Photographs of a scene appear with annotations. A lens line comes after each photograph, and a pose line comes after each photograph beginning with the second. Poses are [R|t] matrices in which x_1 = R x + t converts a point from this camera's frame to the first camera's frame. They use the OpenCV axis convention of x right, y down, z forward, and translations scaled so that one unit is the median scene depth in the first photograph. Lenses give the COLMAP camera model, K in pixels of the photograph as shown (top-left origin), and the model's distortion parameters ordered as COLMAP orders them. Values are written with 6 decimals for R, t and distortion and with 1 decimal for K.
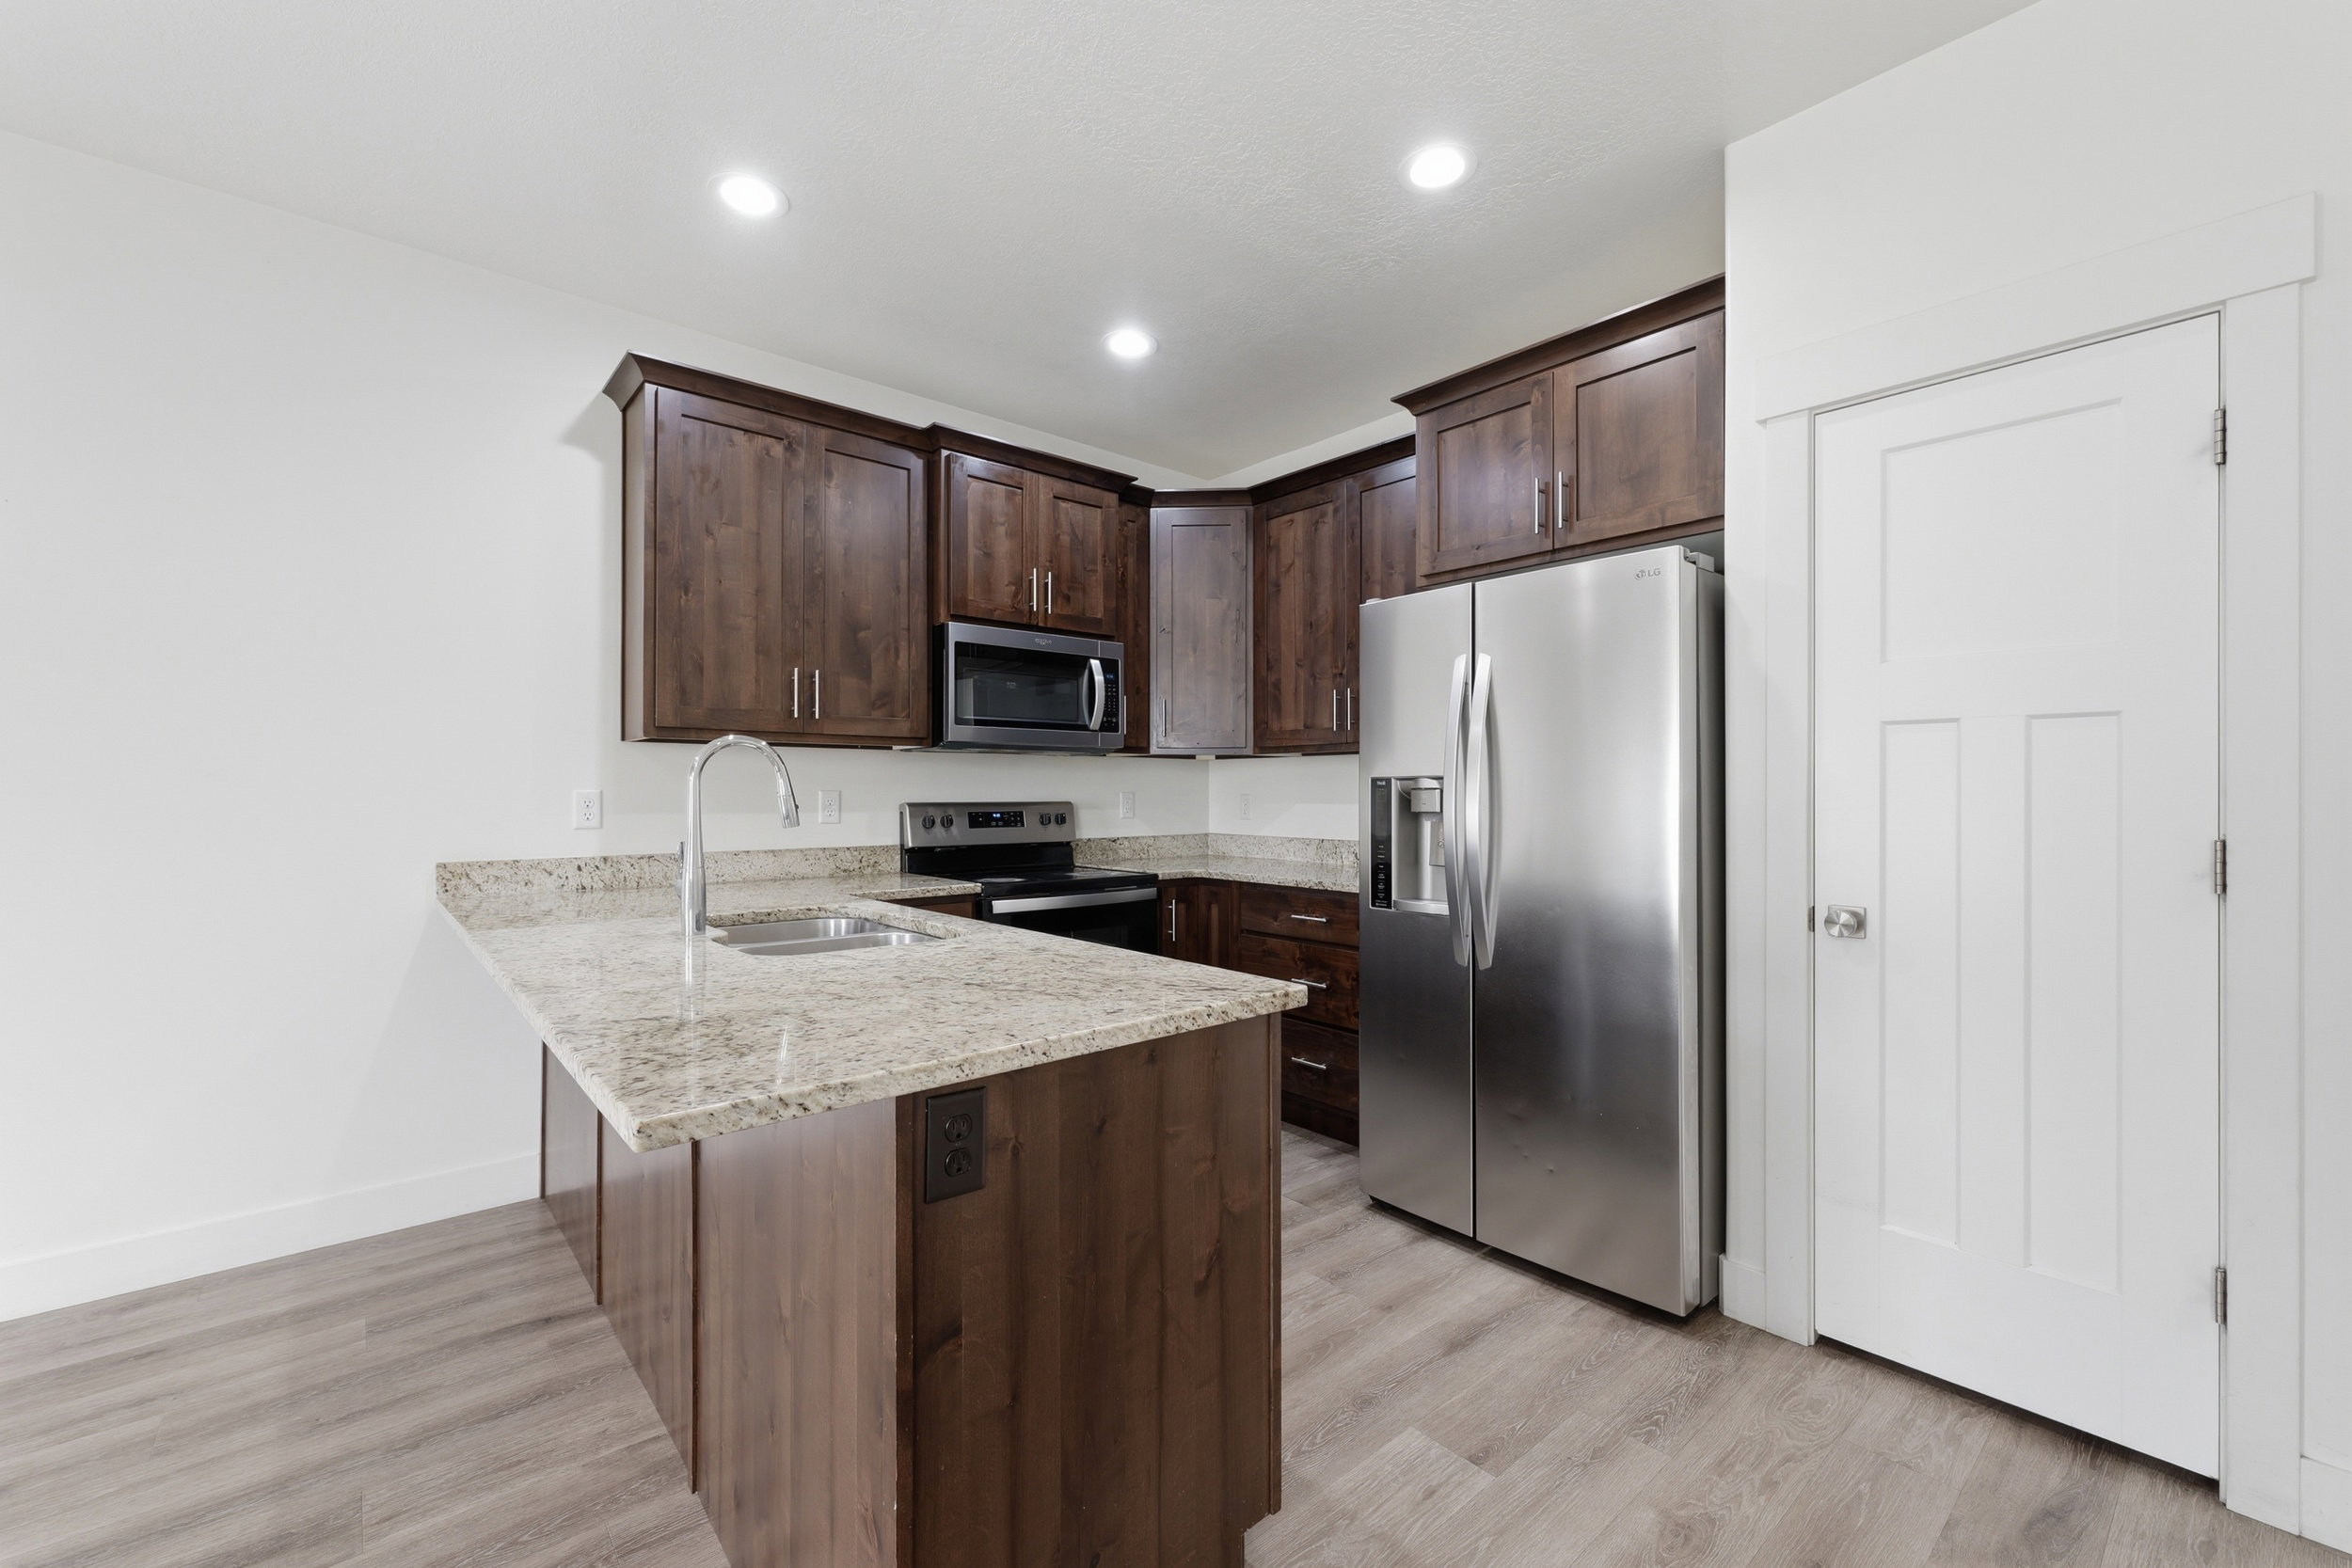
lens RADIAL K [[970.6, 0, 1167.4], [0, 970.6, 786.2], [0, 0, 1]] dist [0.011030, -0.000735]
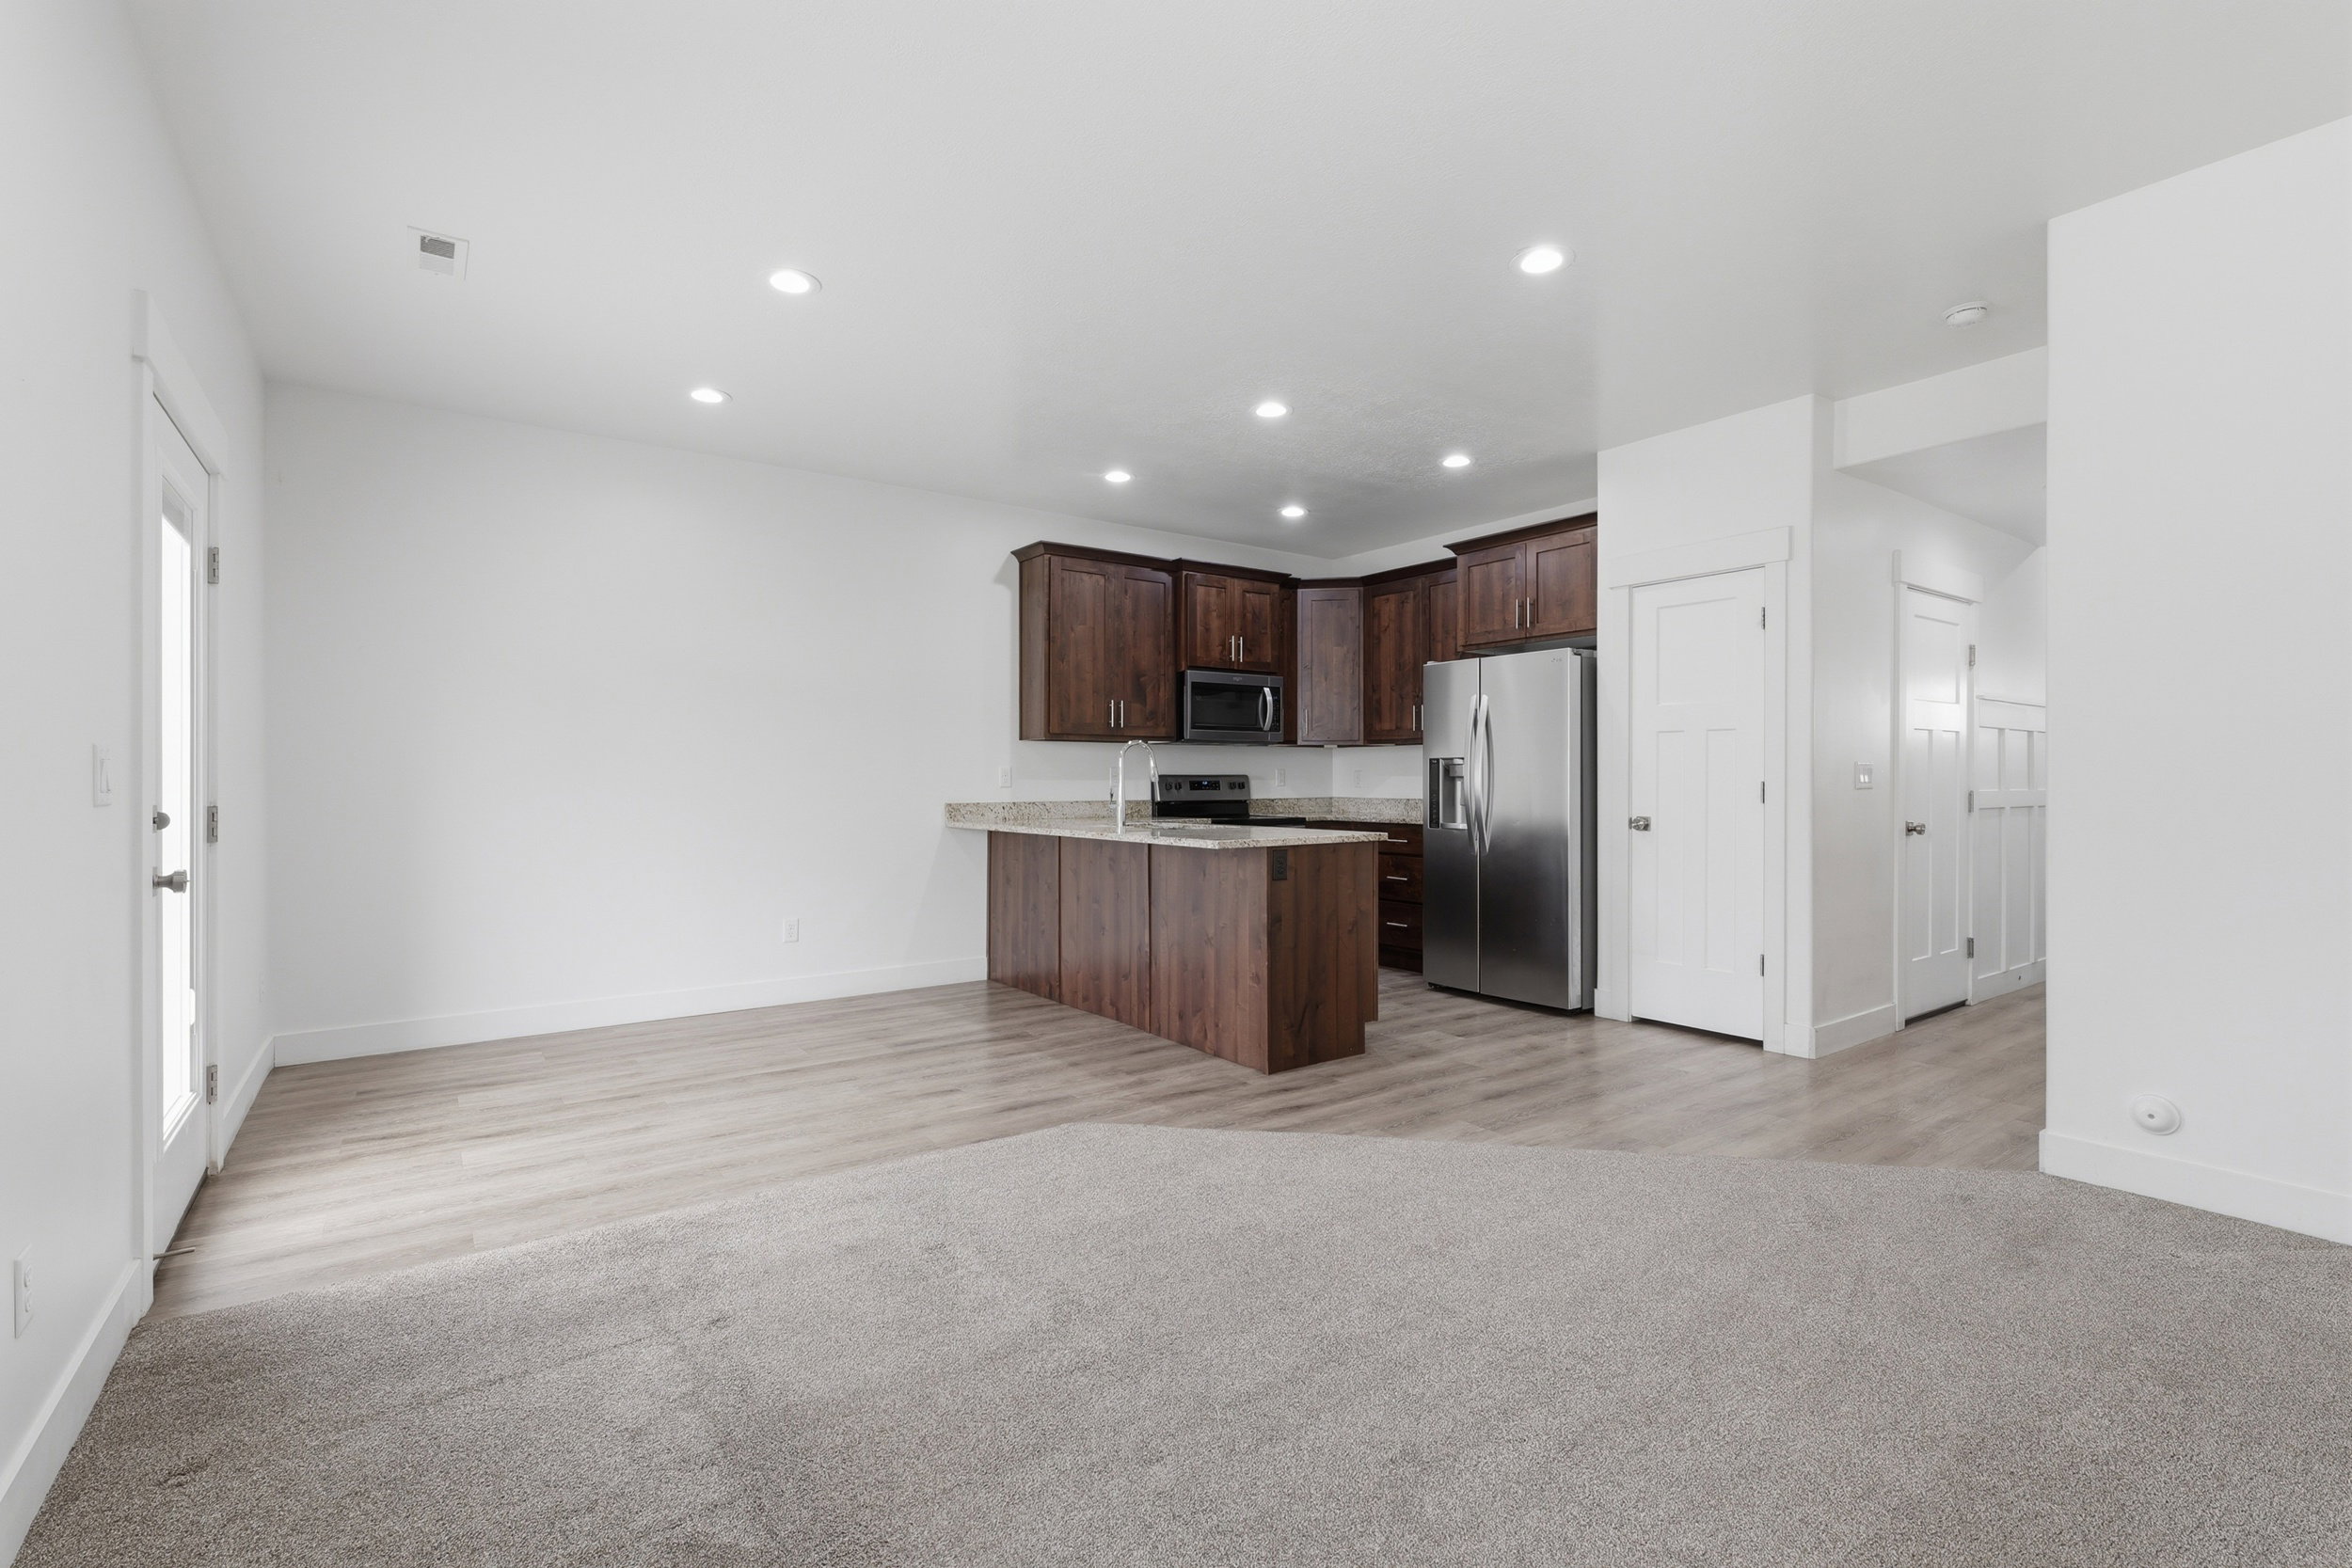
lens RADIAL K [[1091.3, 0, 1163.9], [0, 1091.3, 790.3], [0, 0, 1]] dist [0.000439, -0.001969]
pose [[0.996407, -0.001026, -0.084684, -0.122284], [0.002289, 0.999888, 0.014817, 0.020473], [0.084659, -0.014957, 0.996298, -1.151632]]
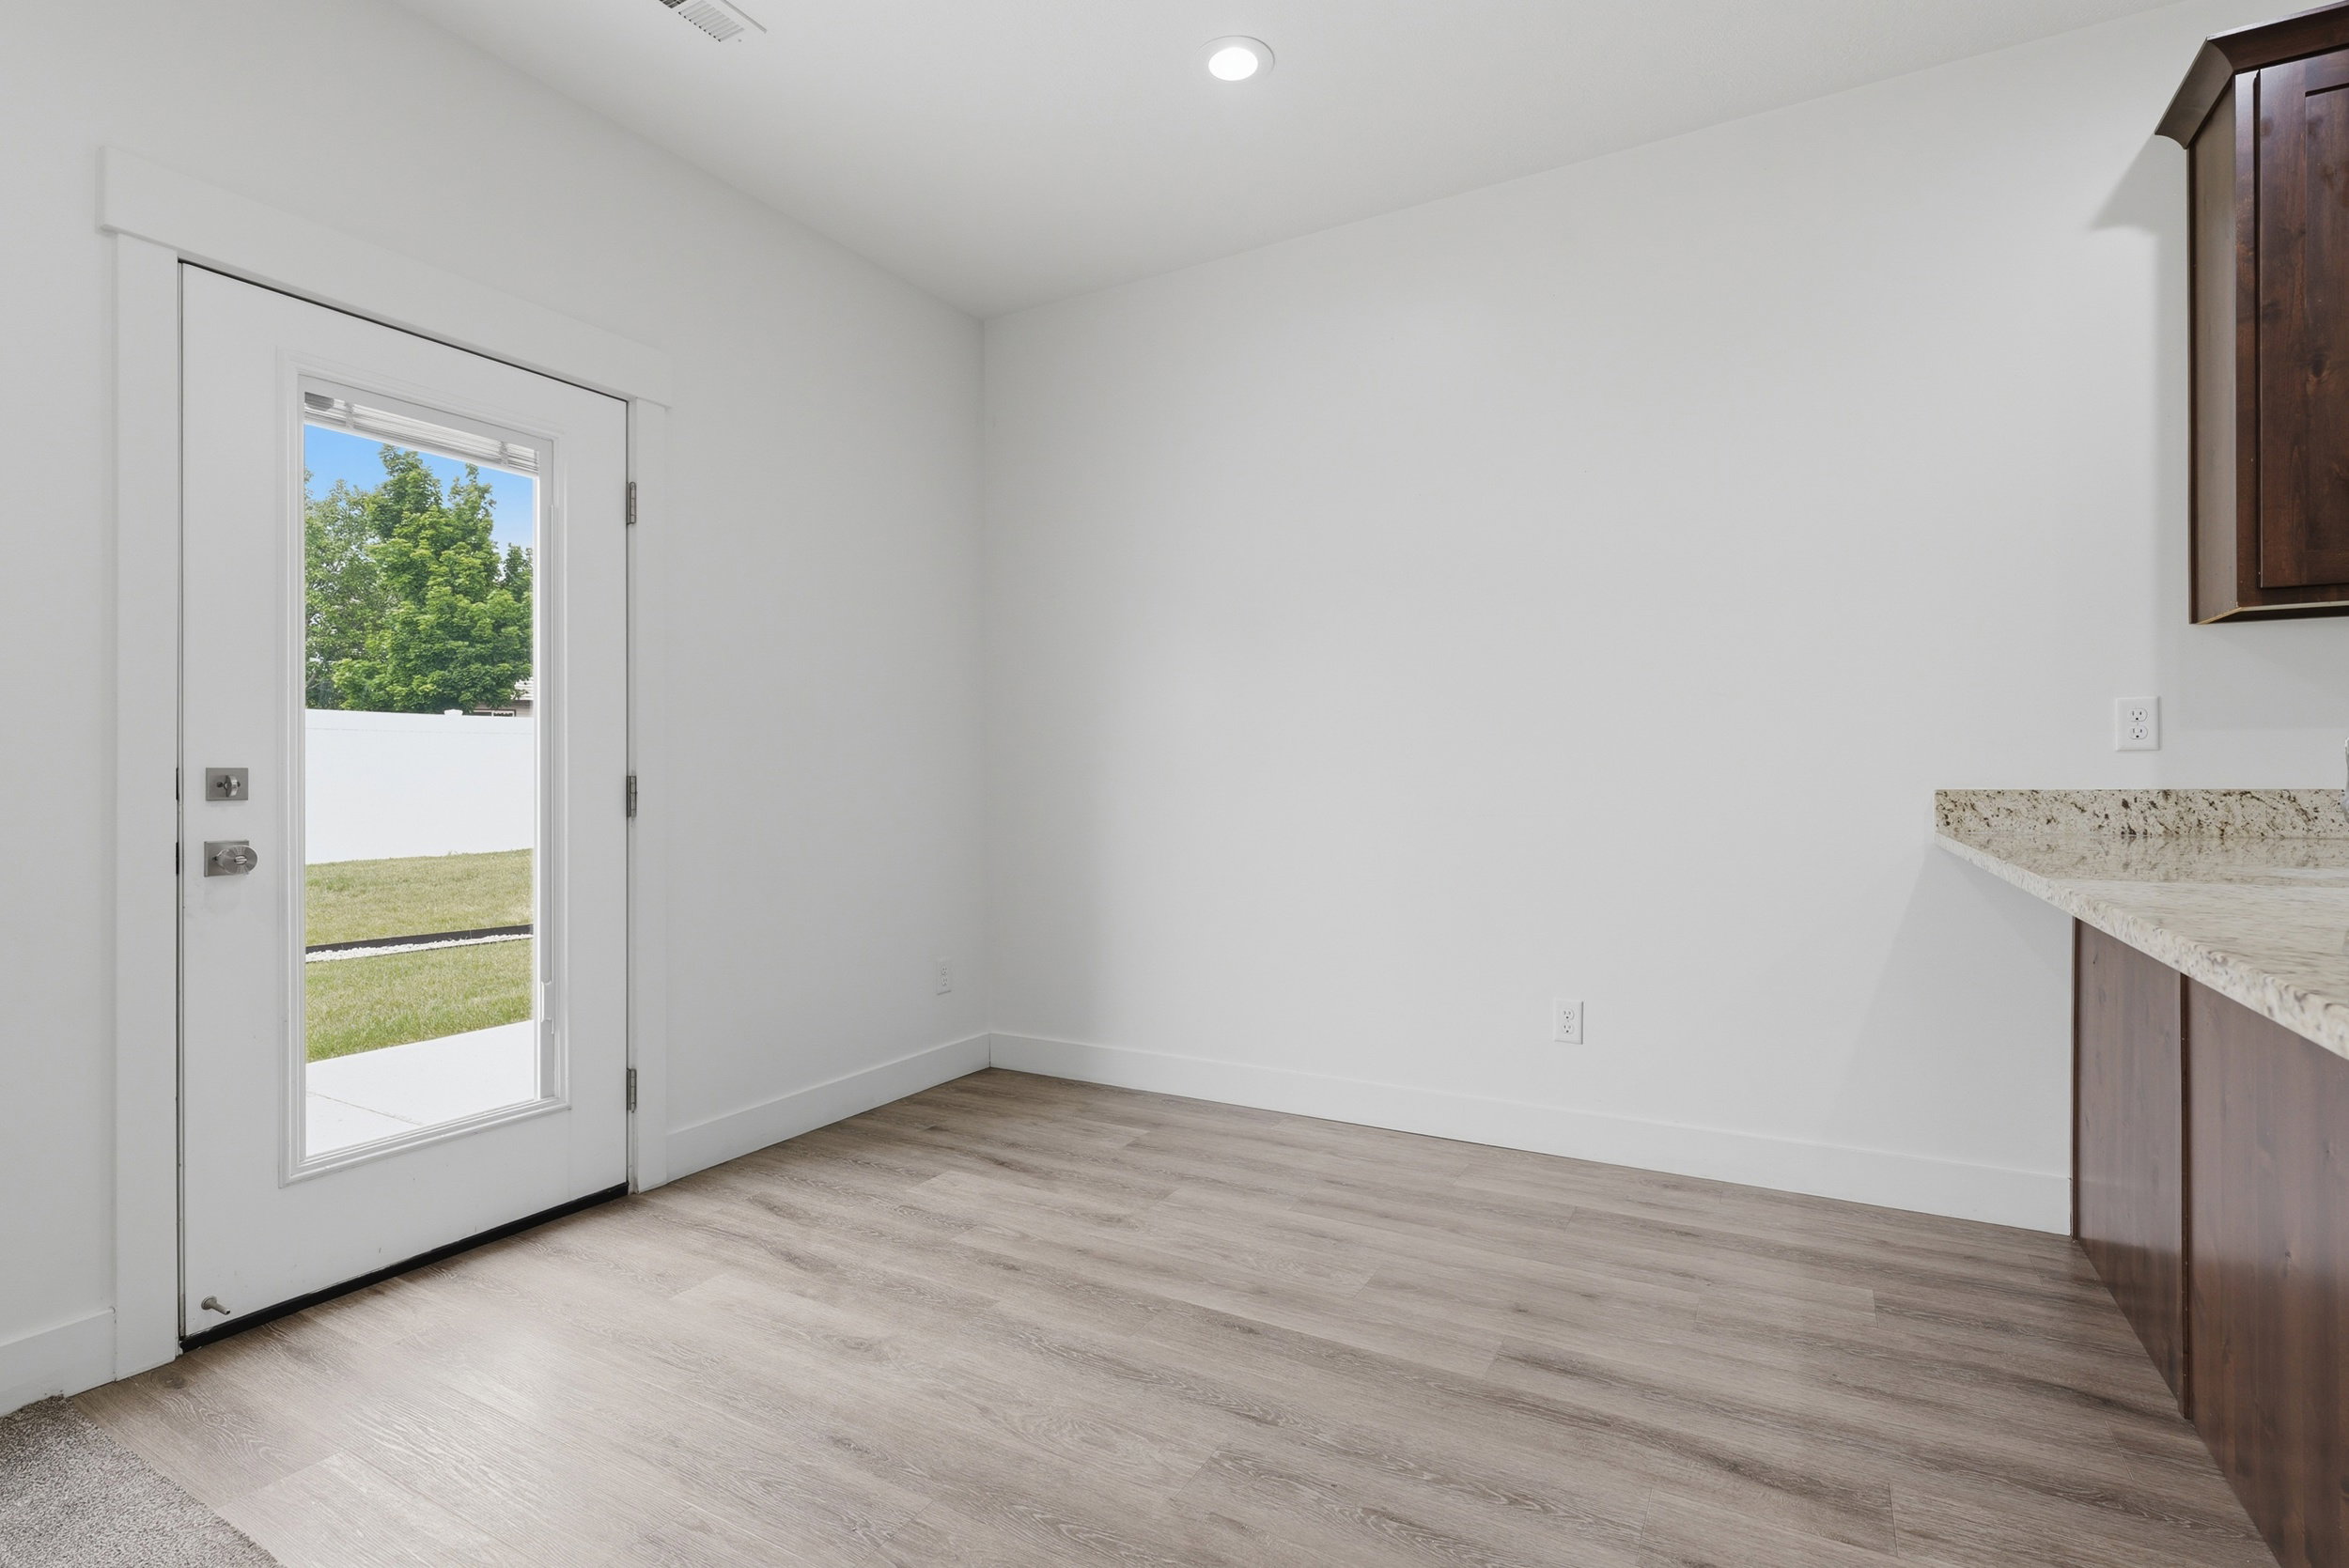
lens RADIAL K [[1090.0, 0, 1170.0], [0, 1090.0, 785.0], [0, 0, 1]] dist [0.000439, -0.001969]
pose [[0.341842, -0.000131, -0.939758, -0.090832], [0.011576, 0.999925, 0.004071, 0.061950], [0.939686, -0.012270, 0.341817, 0.059258]]
